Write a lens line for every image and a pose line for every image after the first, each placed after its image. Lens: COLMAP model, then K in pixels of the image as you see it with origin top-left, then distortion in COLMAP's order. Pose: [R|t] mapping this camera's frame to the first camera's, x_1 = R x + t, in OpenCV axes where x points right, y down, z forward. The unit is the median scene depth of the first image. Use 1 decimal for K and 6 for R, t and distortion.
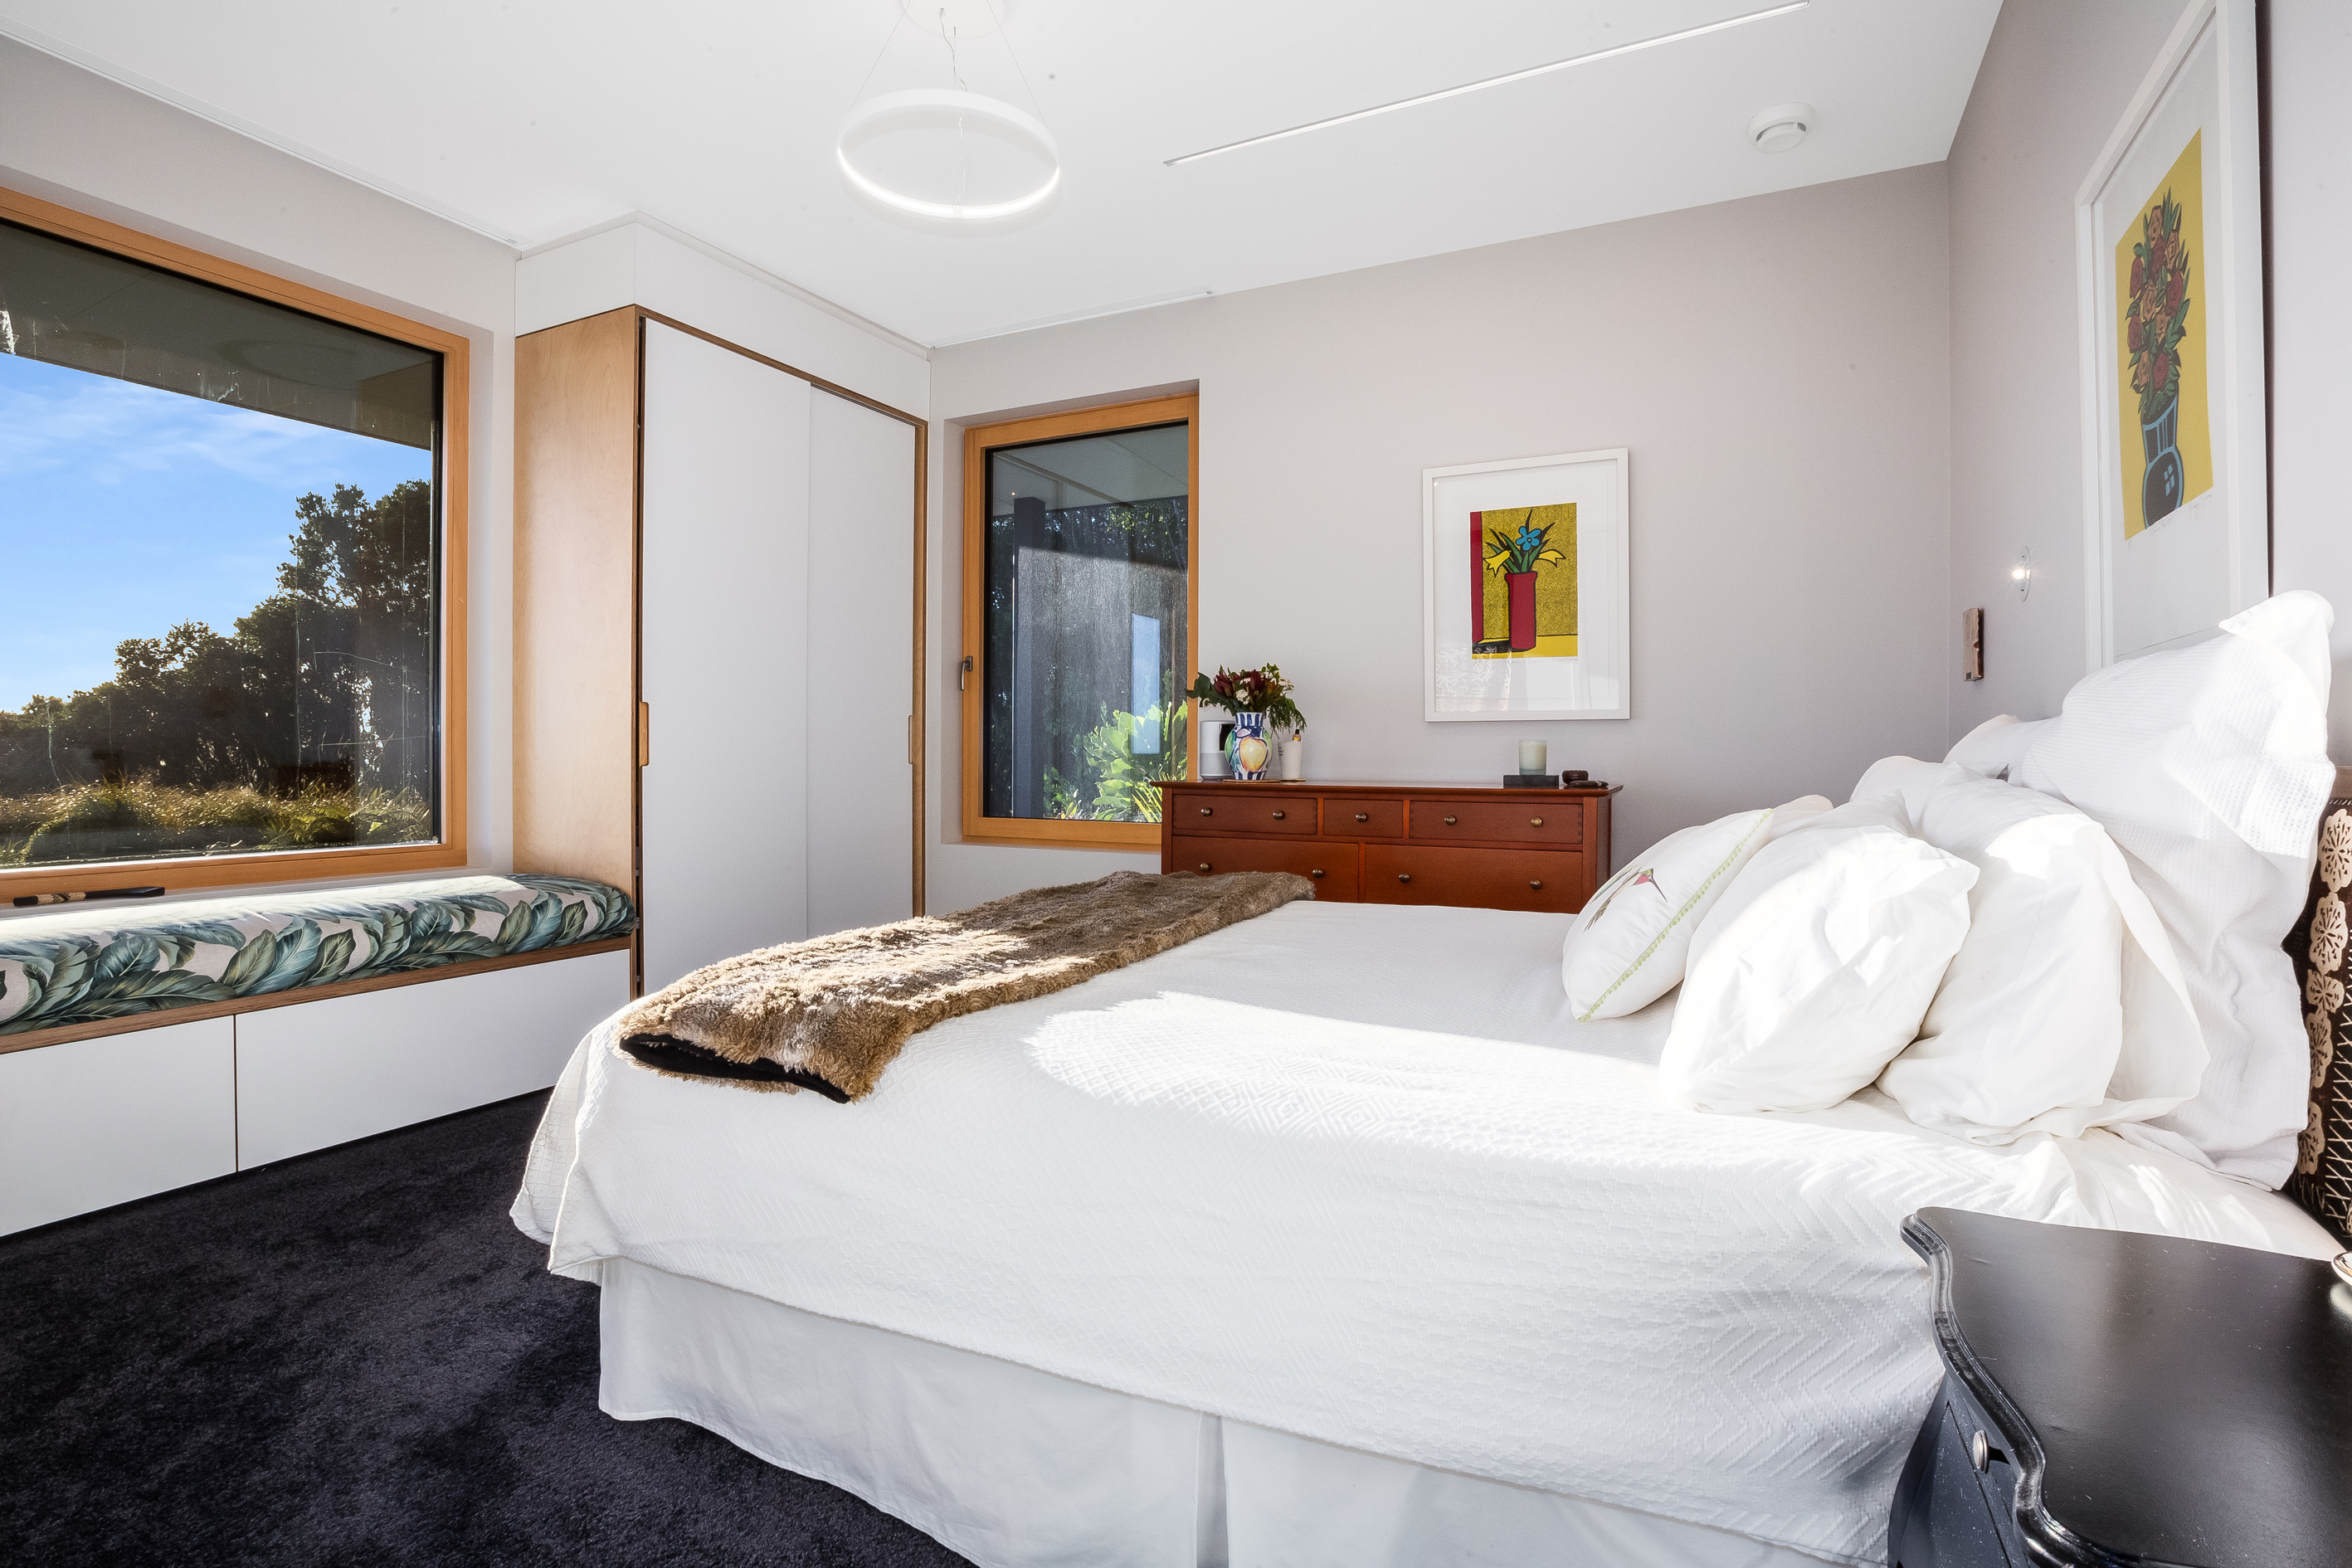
lens RADIAL K [[1131.7, 0, 1182.5], [0, 1131.7, 787.5], [0, 0, 1]] dist [-0.028253, 0.006582]
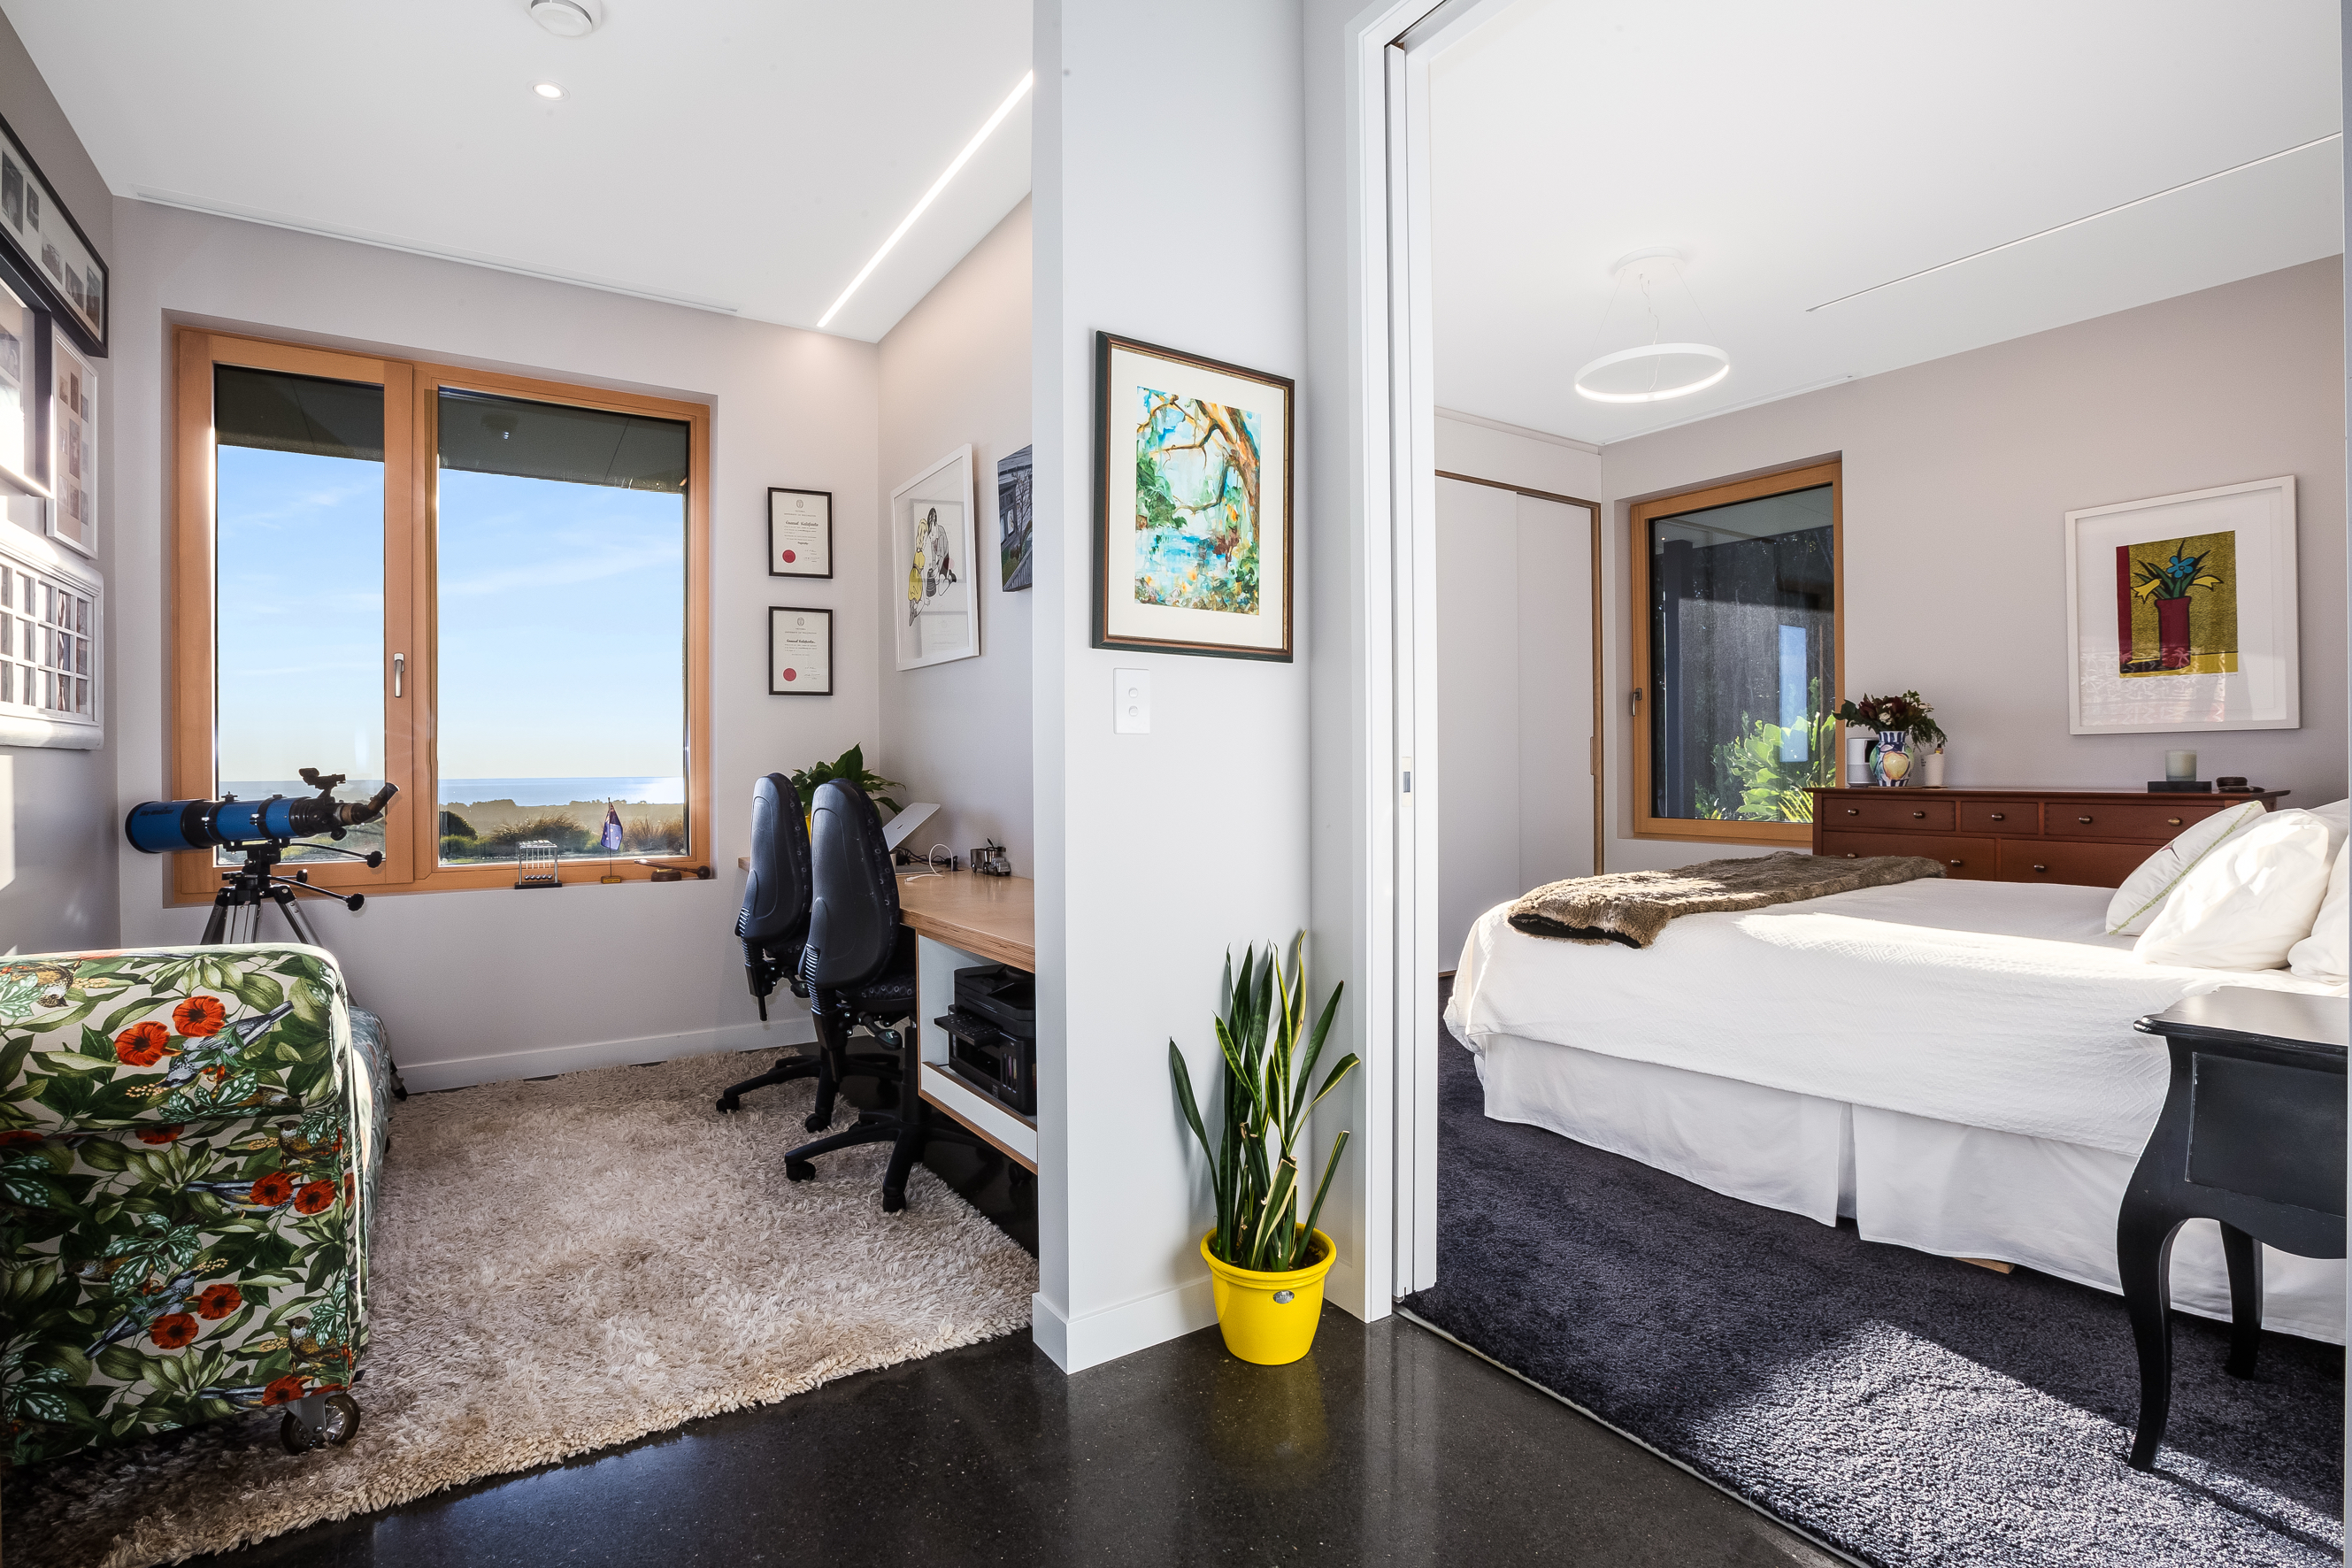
lens RADIAL K [[1131.7, 0, 1211.8], [0, 1131.7, 780.0], [0, 0, 1]] dist [-0.028253, 0.006582]
pose [[0.874747, -0.007142, -0.484526, 0.002415], [-0.000624, 0.999874, -0.015864, 0.006198], [0.484579, 0.014180, 0.874633, -0.417010]]
